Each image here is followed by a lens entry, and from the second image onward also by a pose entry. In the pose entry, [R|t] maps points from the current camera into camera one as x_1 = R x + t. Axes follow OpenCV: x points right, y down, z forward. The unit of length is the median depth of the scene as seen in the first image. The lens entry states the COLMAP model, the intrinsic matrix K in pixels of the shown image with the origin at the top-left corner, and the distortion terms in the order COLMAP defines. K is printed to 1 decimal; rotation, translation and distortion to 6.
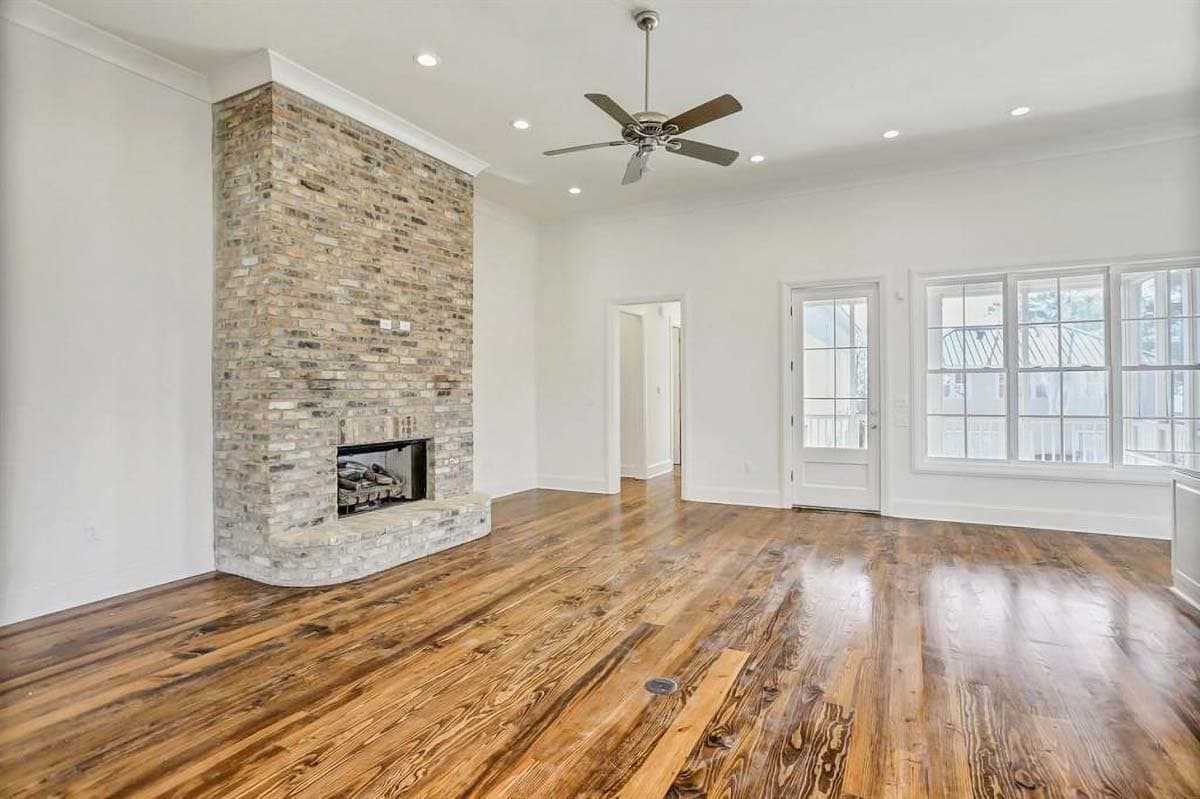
lens RADIAL K [[591.0, 0, 601.6], [0, 591.0, 385.2], [0, 0, 1]] dist [-0.057673, 0.027492]
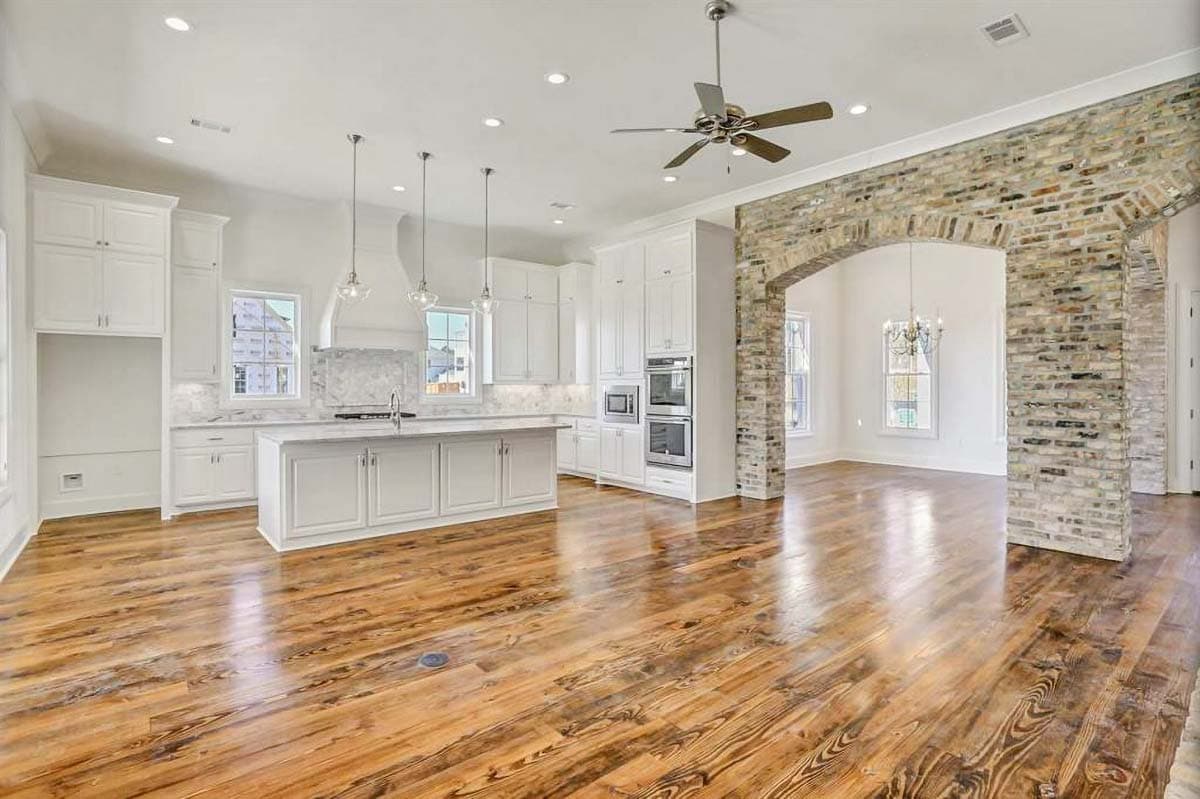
lens RADIAL K [[591.0, 0, 600.6], [0, 591.0, 385.3], [0, 0, 1]] dist [-0.057673, 0.027492]
pose [[-0.921447, 0.005353, 0.388467, -0.094345], [0.002531, 0.999967, -0.007776, 0.013614], [-0.388495, -0.006182, -0.921430, 1.596391]]
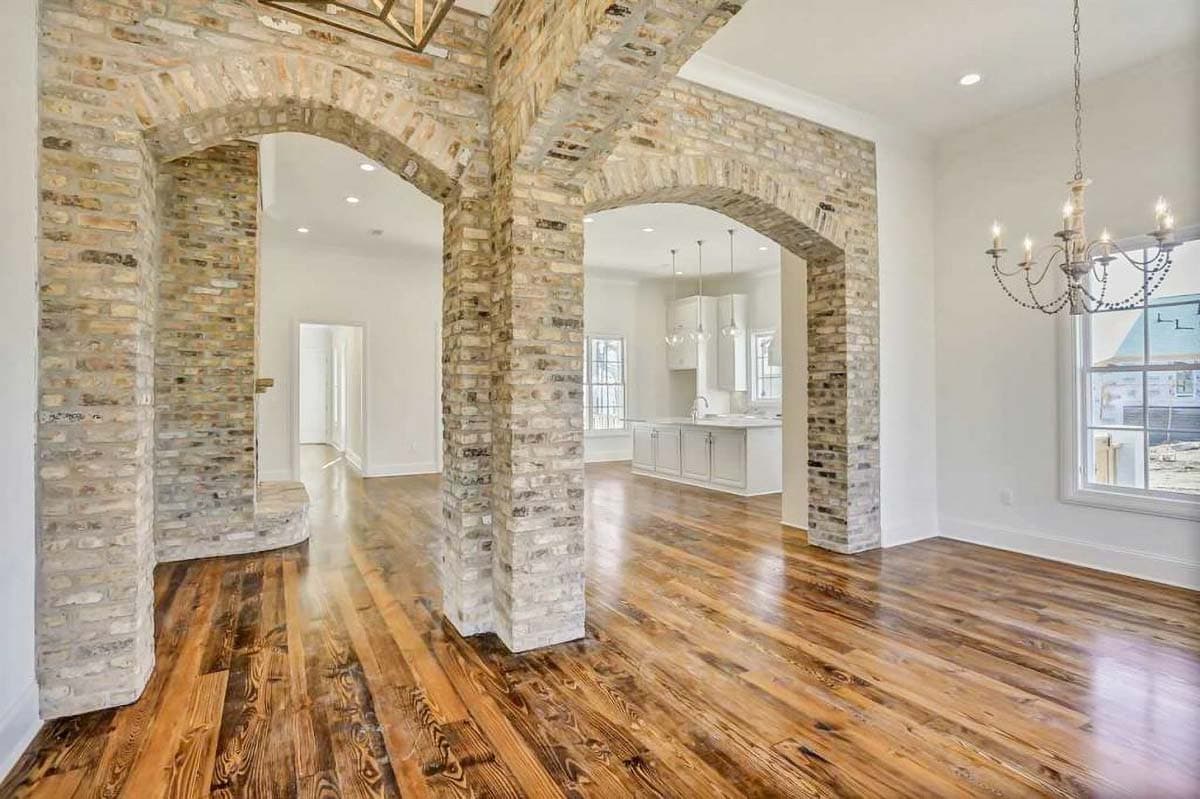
lens RADIAL K [[591.0, 0, 596.0], [0, 591.0, 396.9], [0, 0, 1]] dist [-0.057673, 0.027492]
pose [[0.553856, -0.002911, 0.832607, -1.084515], [-0.003489, 0.999977, 0.005816, 0.004906], [-0.832605, -0.006126, 0.553833, -0.257504]]
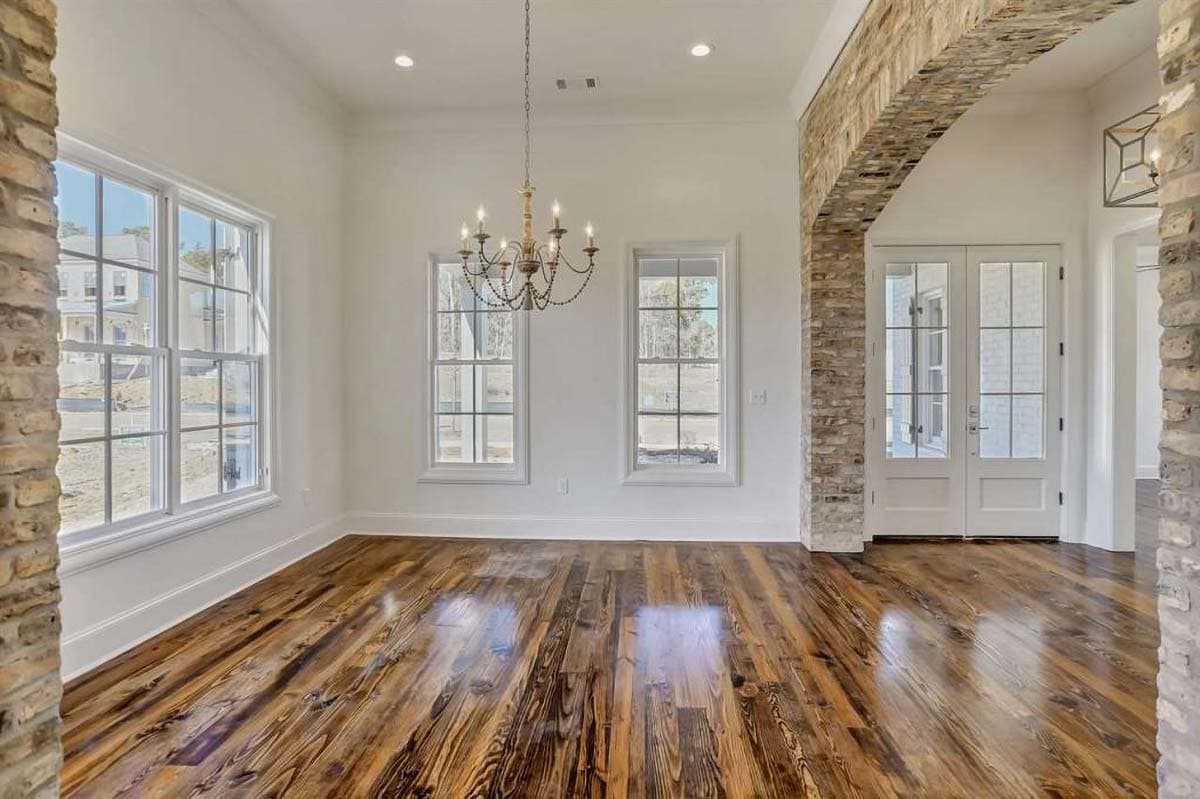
lens RADIAL K [[591.0, 0, 592.3], [0, 591.0, 381.3], [0, 0, 1]] dist [-0.057673, 0.027492]
pose [[-0.918600, 0.004184, -0.395167, -0.067137], [0.005829, 0.999979, -0.002961, 0.003132], [0.395146, -0.005023, -0.918605, 0.326948]]
